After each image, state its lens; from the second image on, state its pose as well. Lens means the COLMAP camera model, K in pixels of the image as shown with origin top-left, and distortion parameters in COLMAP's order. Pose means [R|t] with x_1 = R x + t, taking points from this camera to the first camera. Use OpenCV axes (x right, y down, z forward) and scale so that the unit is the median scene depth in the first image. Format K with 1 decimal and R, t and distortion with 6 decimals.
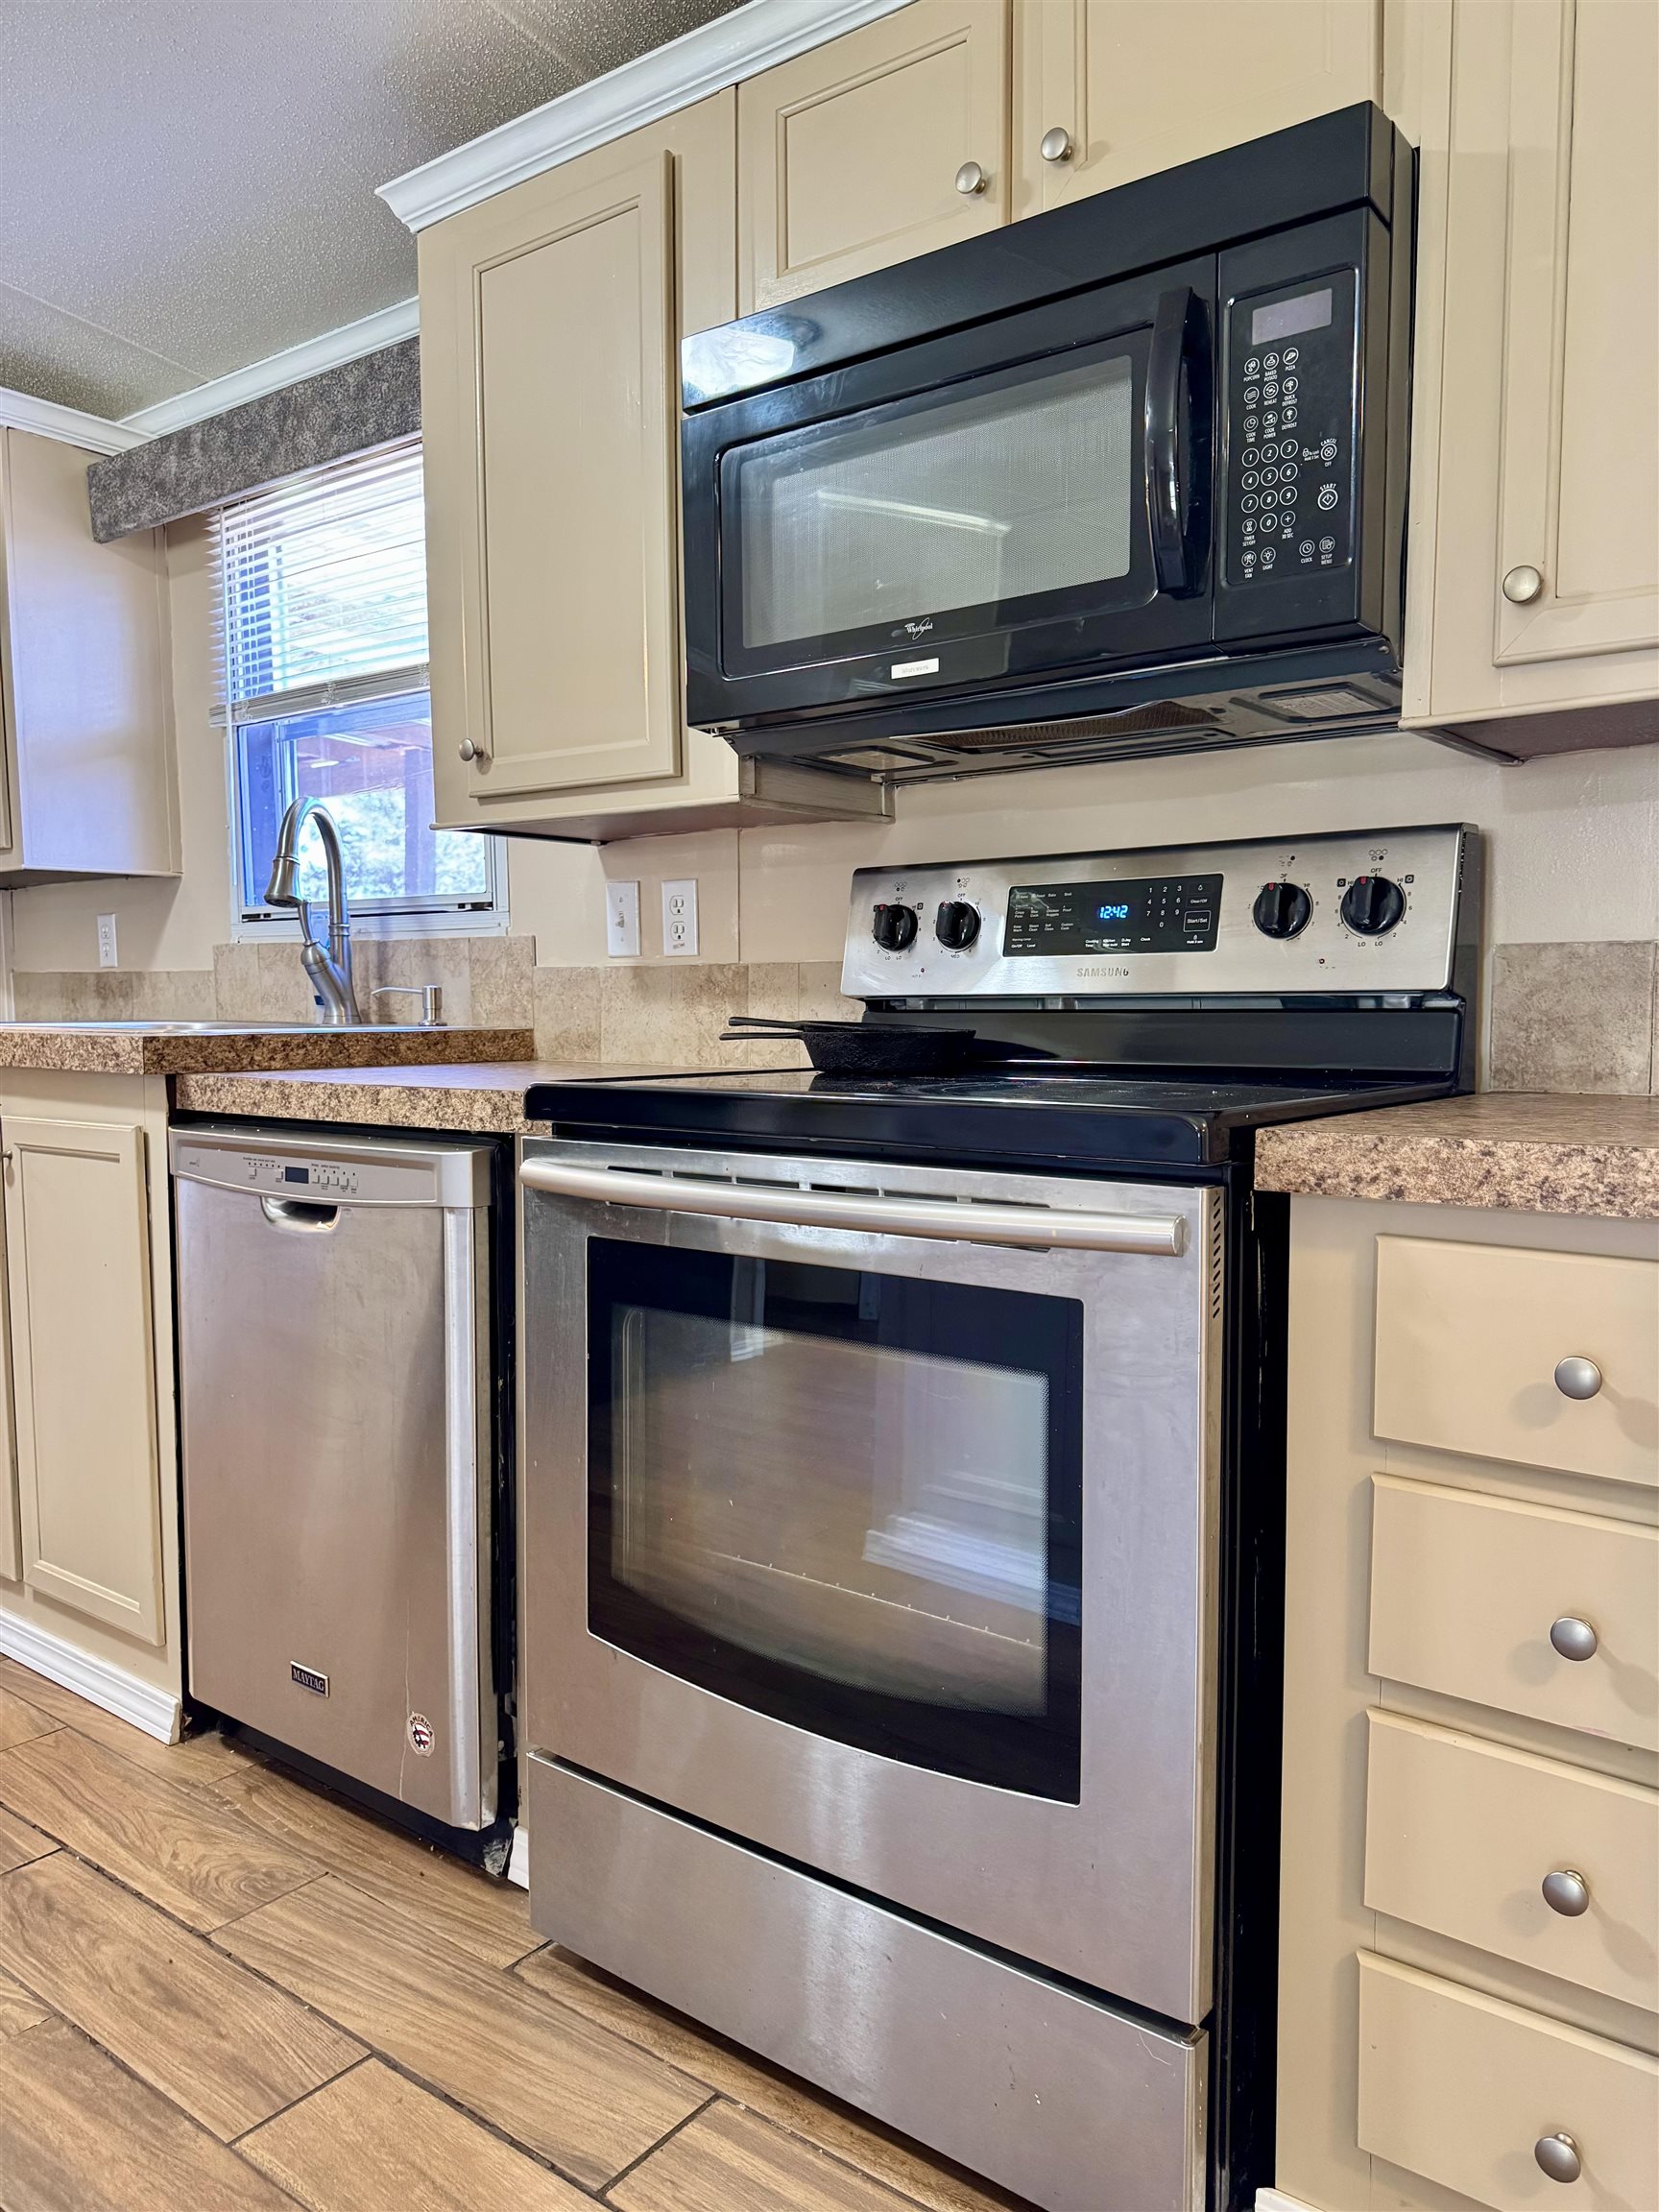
lens RADIAL K [[1565.3, 0, 825.9], [0, 1565.3, 1125.7], [0, 0, 1]] dist [0.027099, -0.029454]
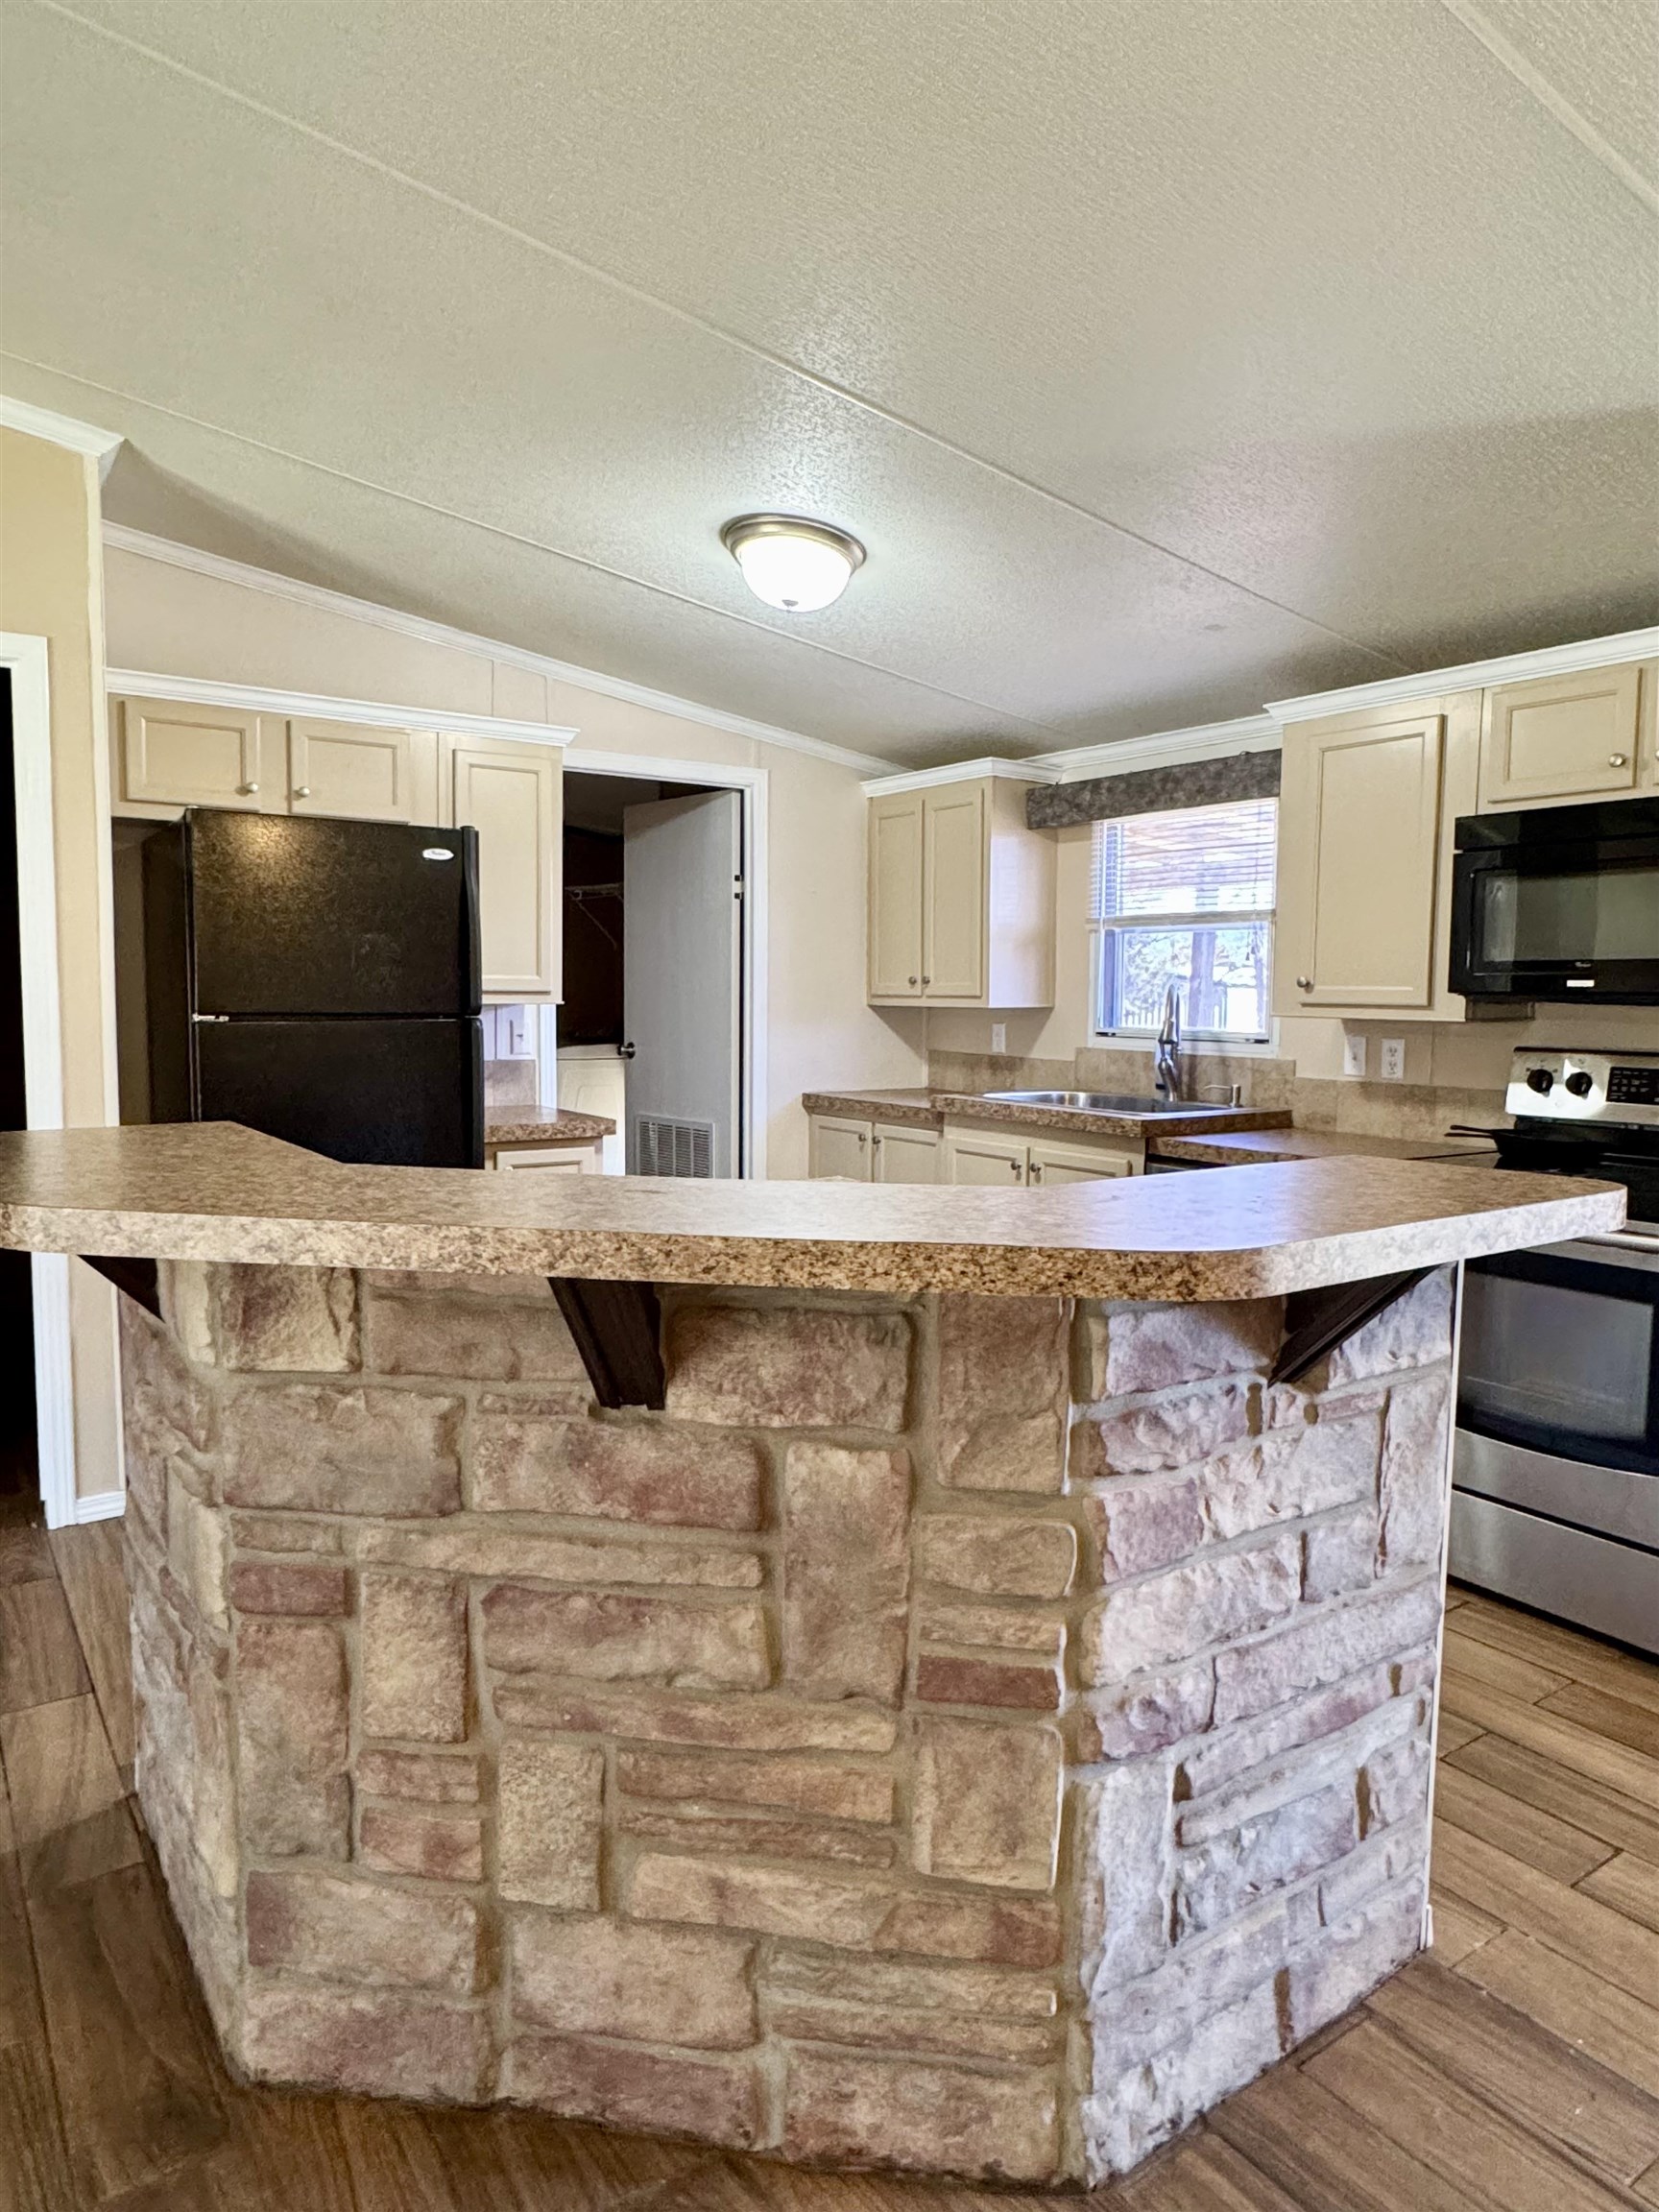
lens RADIAL K [[1373.1, 0, 830.1], [0, 1373.1, 1107.9], [0, 0, 1]] dist [0.003472, 0.001095]
pose [[0.953154, 0.037963, -0.300092, -0.262508], [-0.037066, 0.999275, 0.008683, -0.068902], [0.300204, 0.002847, 0.953871, -0.839158]]
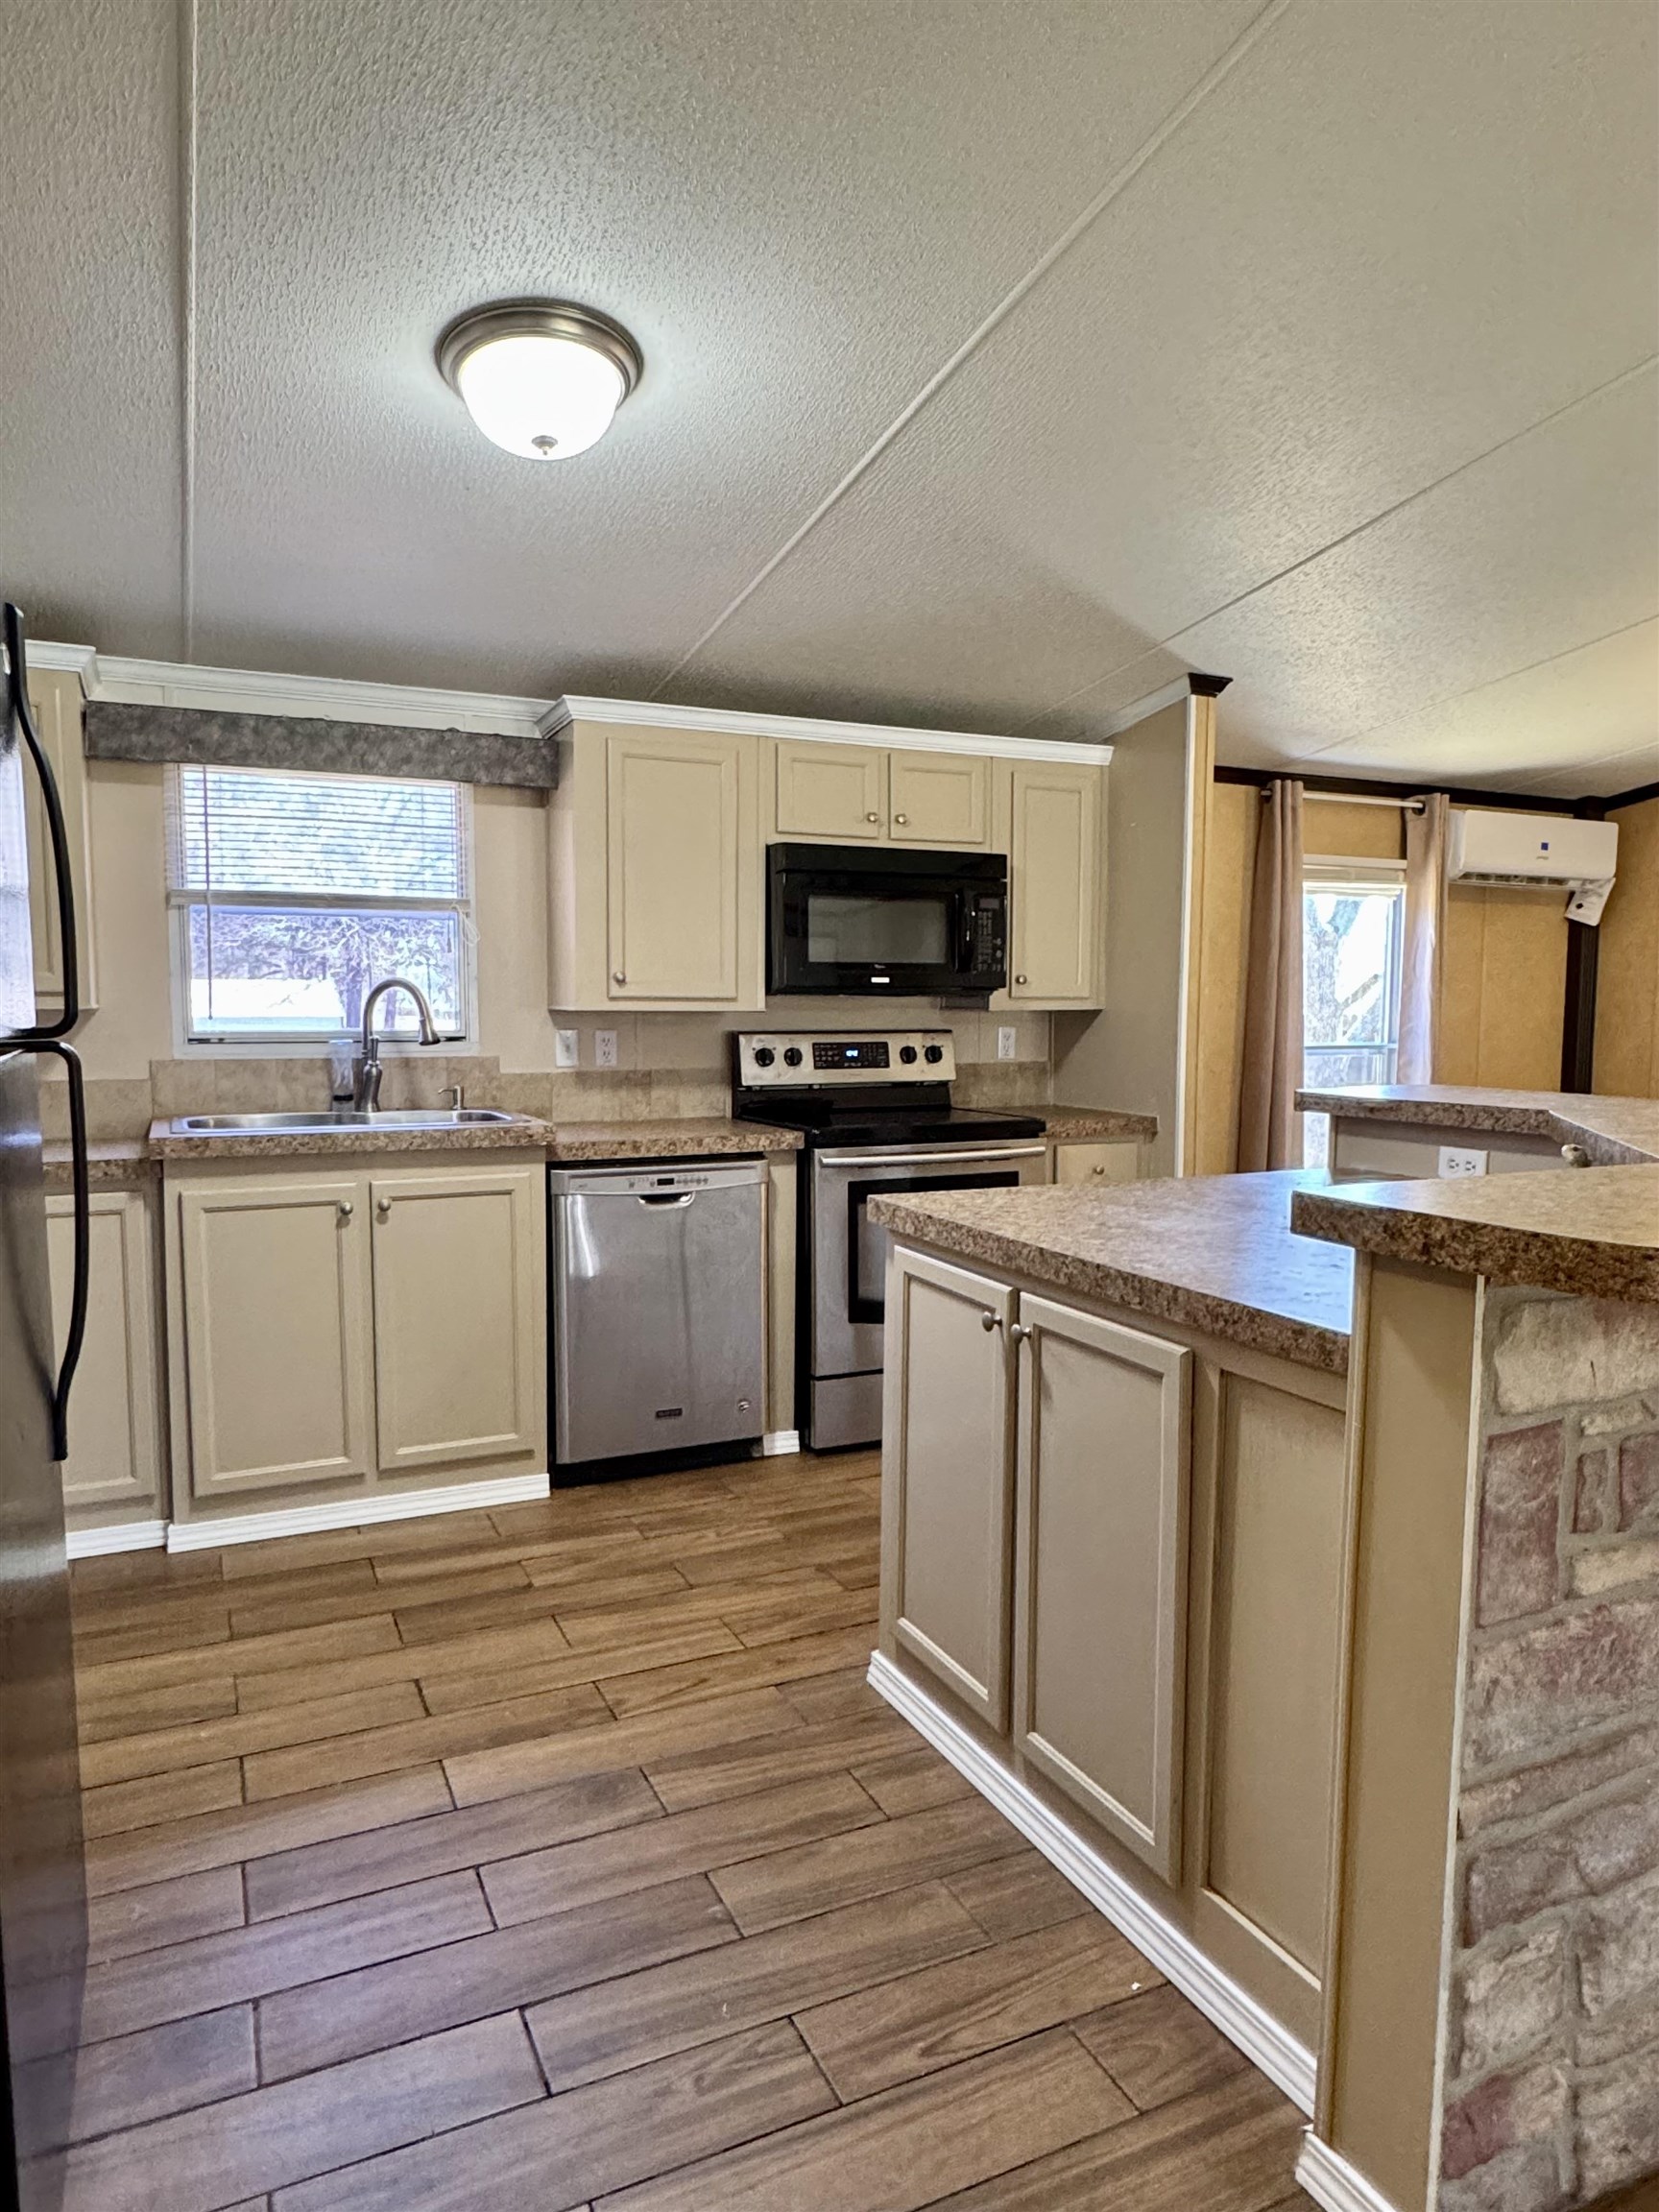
lens RADIAL K [[1373.1, 0, 842.9], [0, 1373.1, 1120.0], [0, 0, 1]] dist [0.003472, 0.001095]
pose [[0.458315, -0.071785, 0.885886, -1.674230], [0.069679, 0.996567, 0.044705, -0.107670], [-0.886054, 0.041239, 0.461743, -0.096222]]
